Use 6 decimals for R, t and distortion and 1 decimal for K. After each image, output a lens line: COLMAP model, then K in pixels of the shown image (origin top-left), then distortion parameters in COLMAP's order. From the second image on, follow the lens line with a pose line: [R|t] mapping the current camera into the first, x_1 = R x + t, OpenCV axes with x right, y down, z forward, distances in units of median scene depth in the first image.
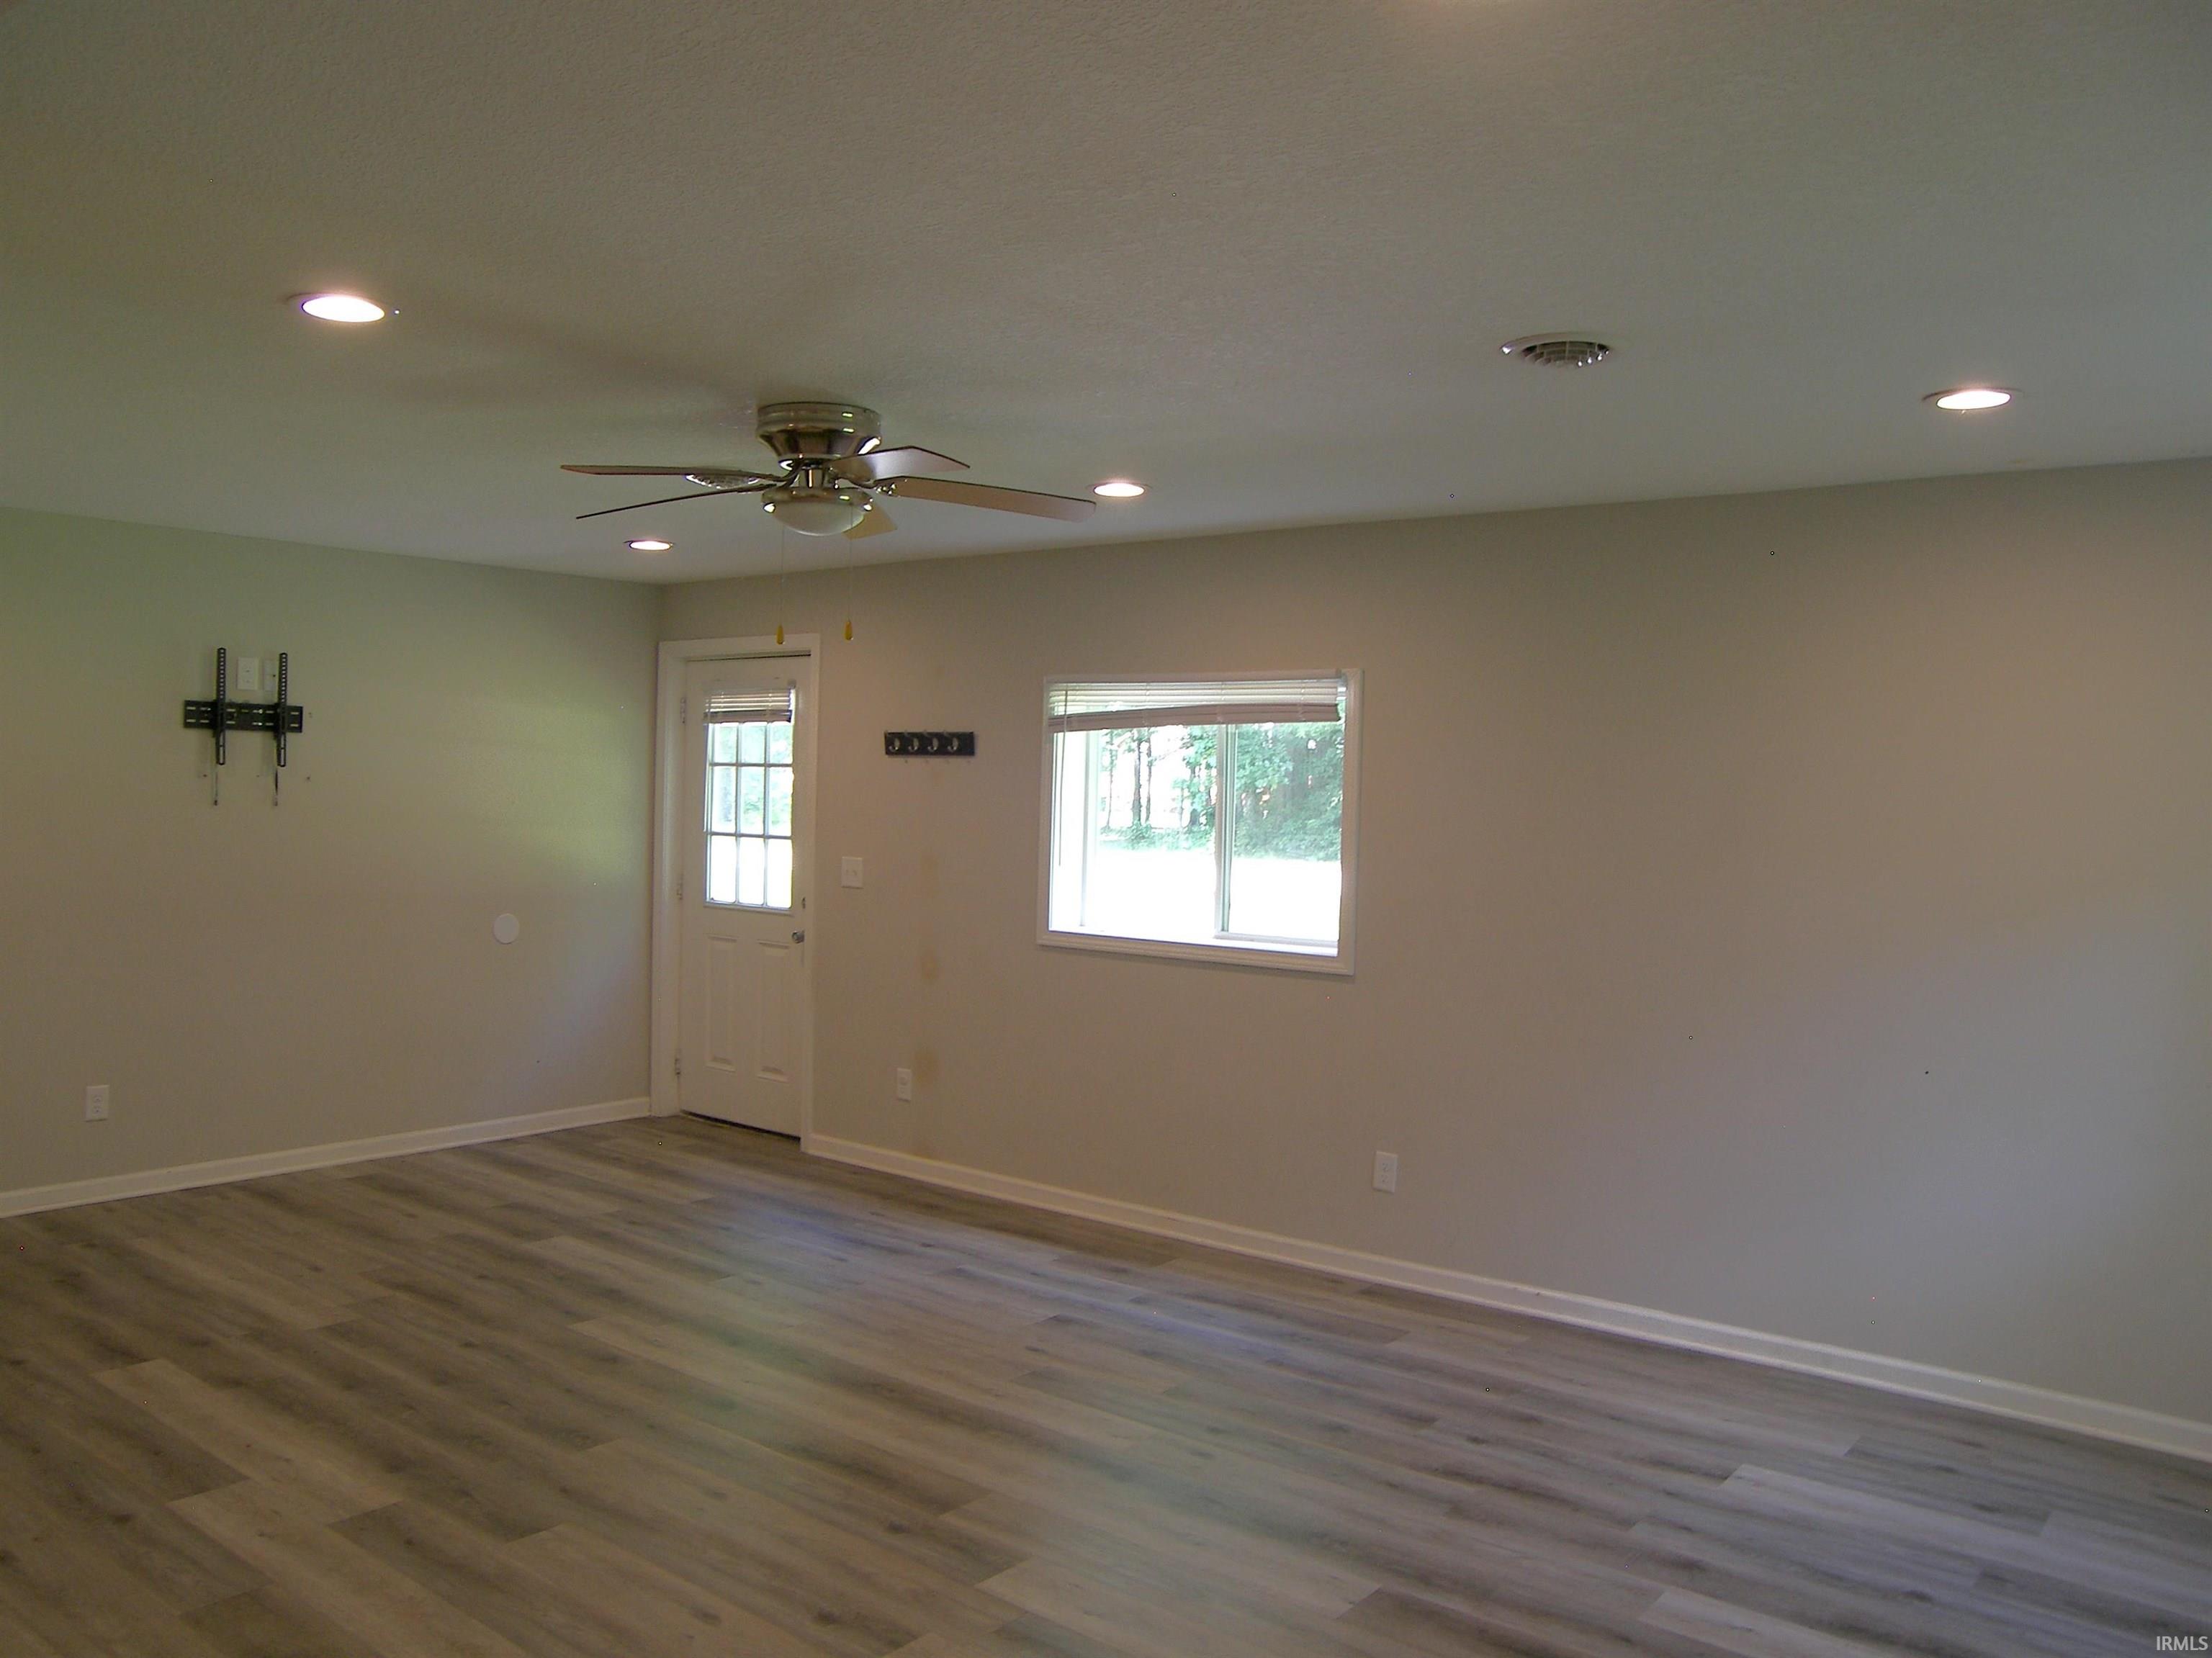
lens RADIAL K [[1665.4, 0, 1105.2], [0, 1665.4, 818.1], [0, 0, 1]] dist [-0.124281, 0.082986]
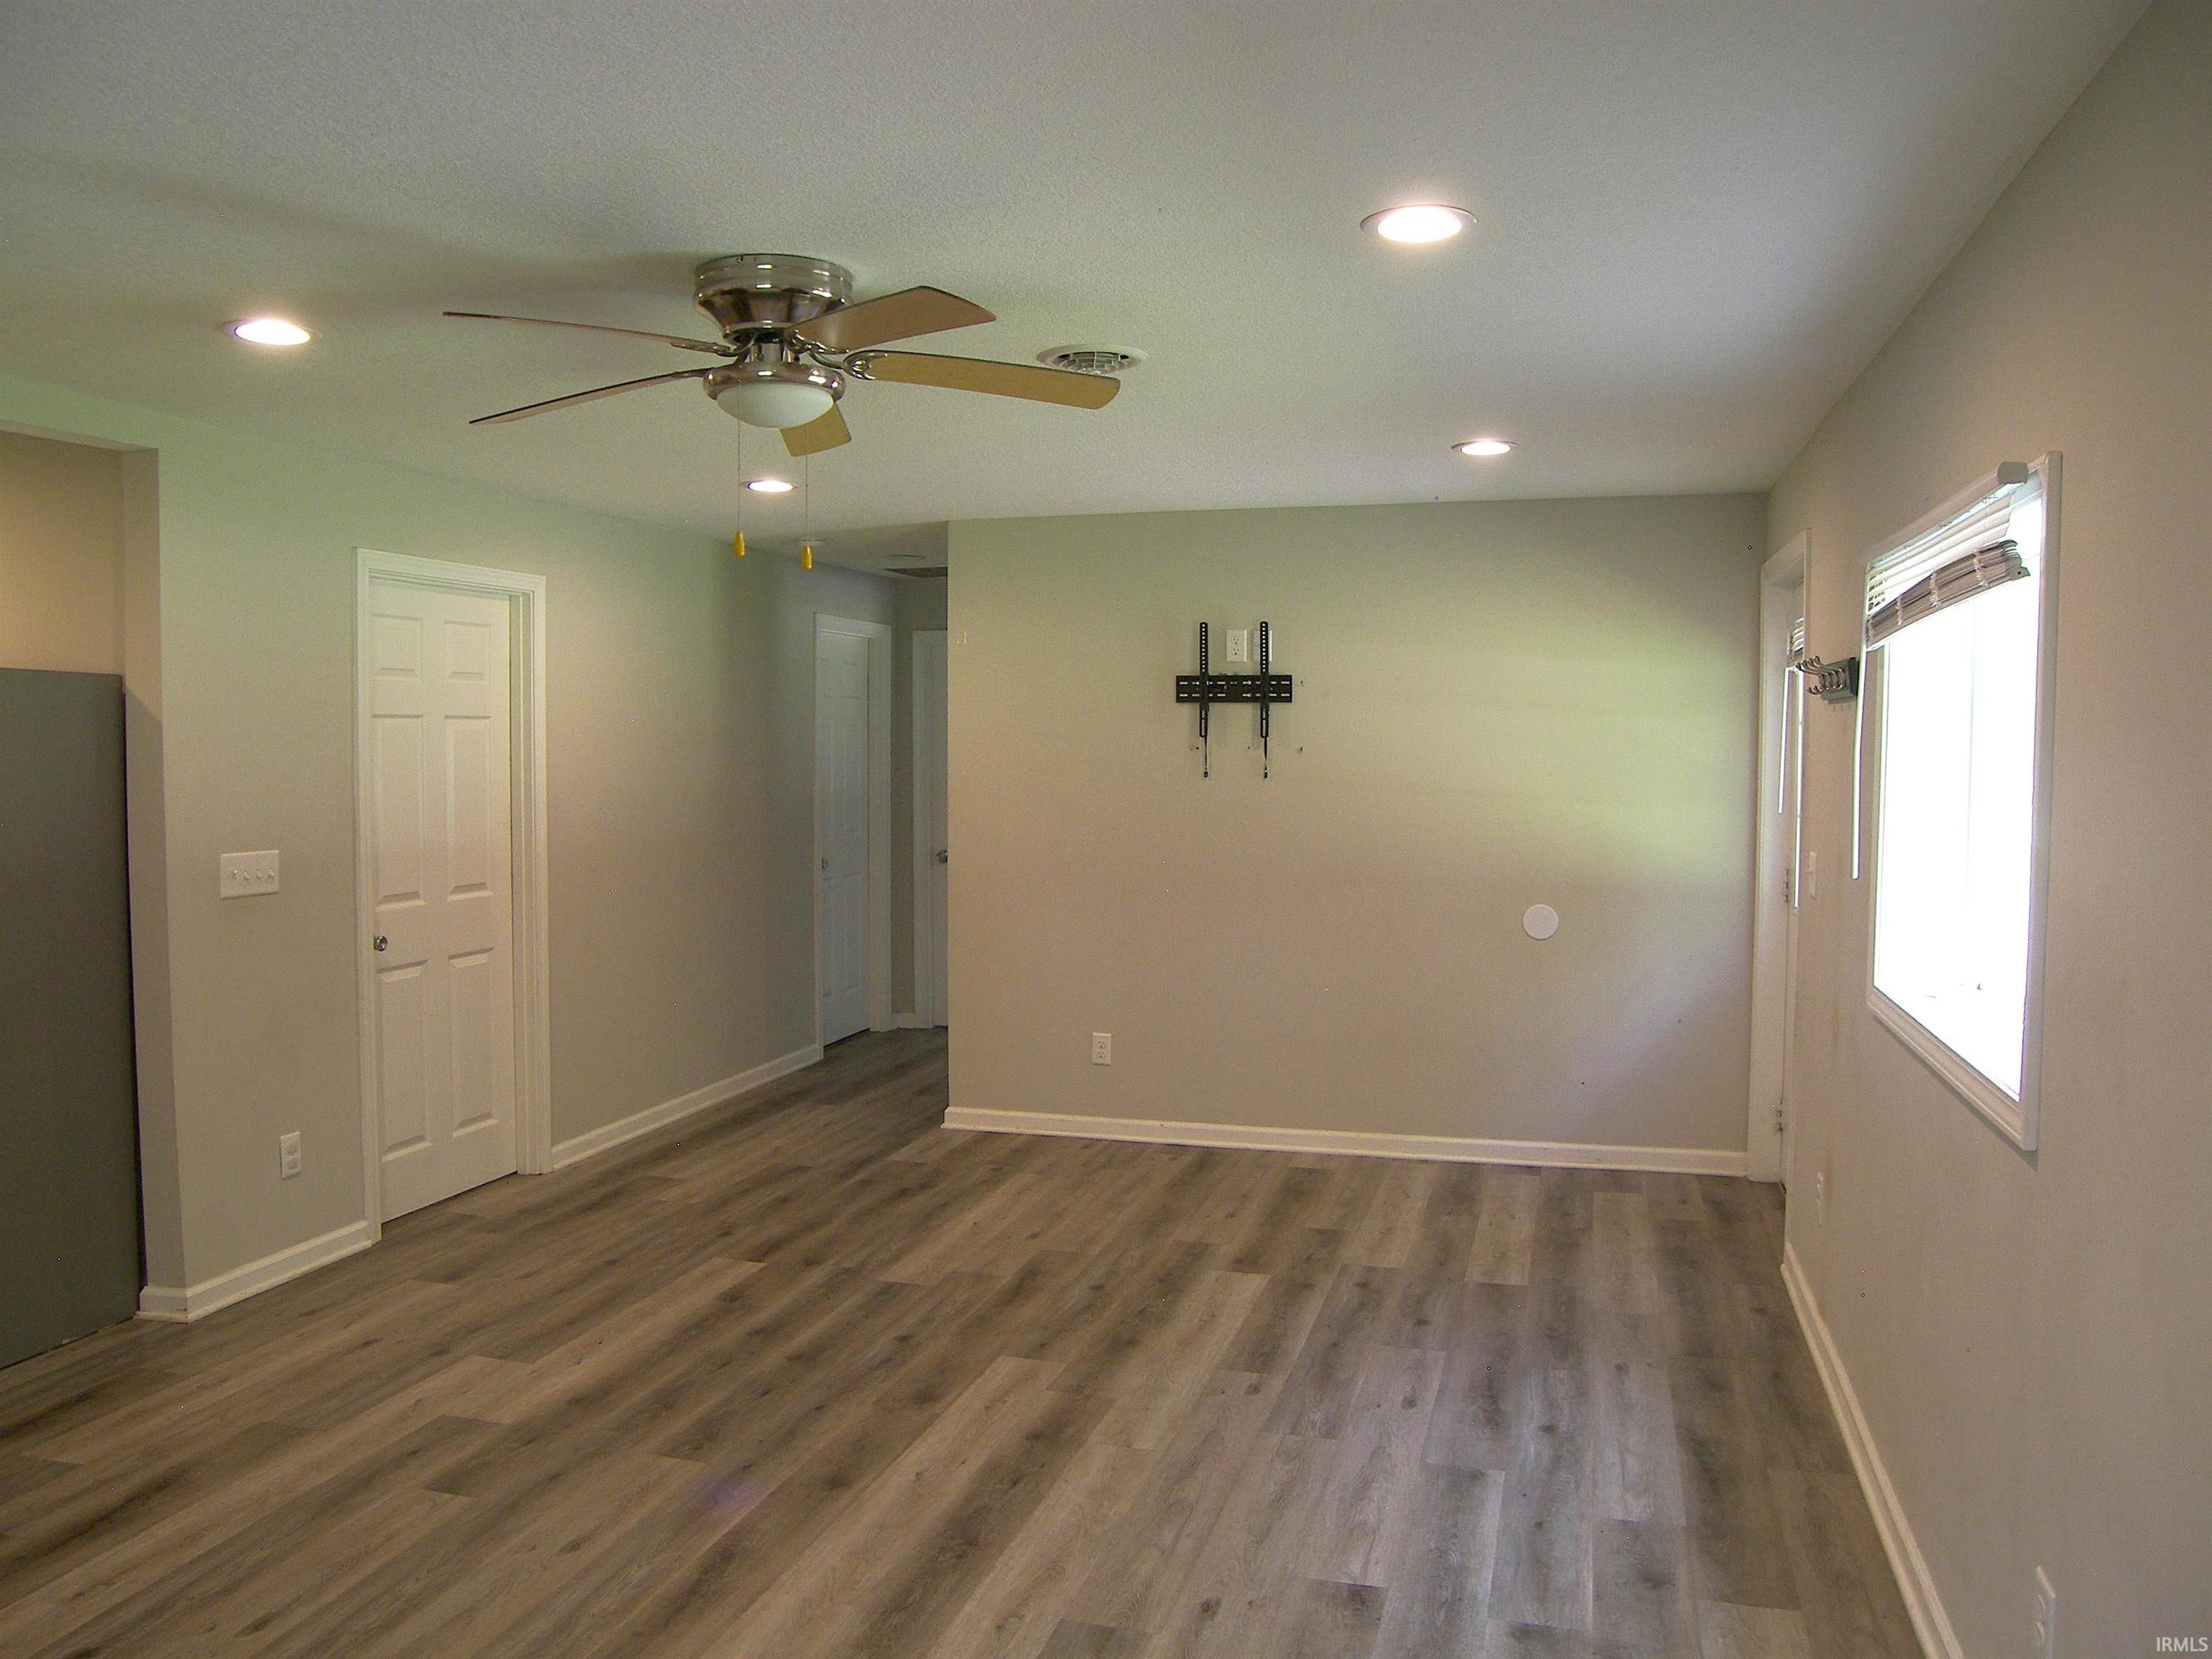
lens RADIAL K [[1665.6, 0, 1153.9], [0, 1665.6, 830.3], [0, 0, 1]] dist [-0.124281, 0.082986]
pose [[0.392777, 0.024707, -0.919302, 0.488307], [-0.007656, 0.999692, 0.023597, 0.001261], [0.919602, -0.002230, 0.392845, 0.670950]]
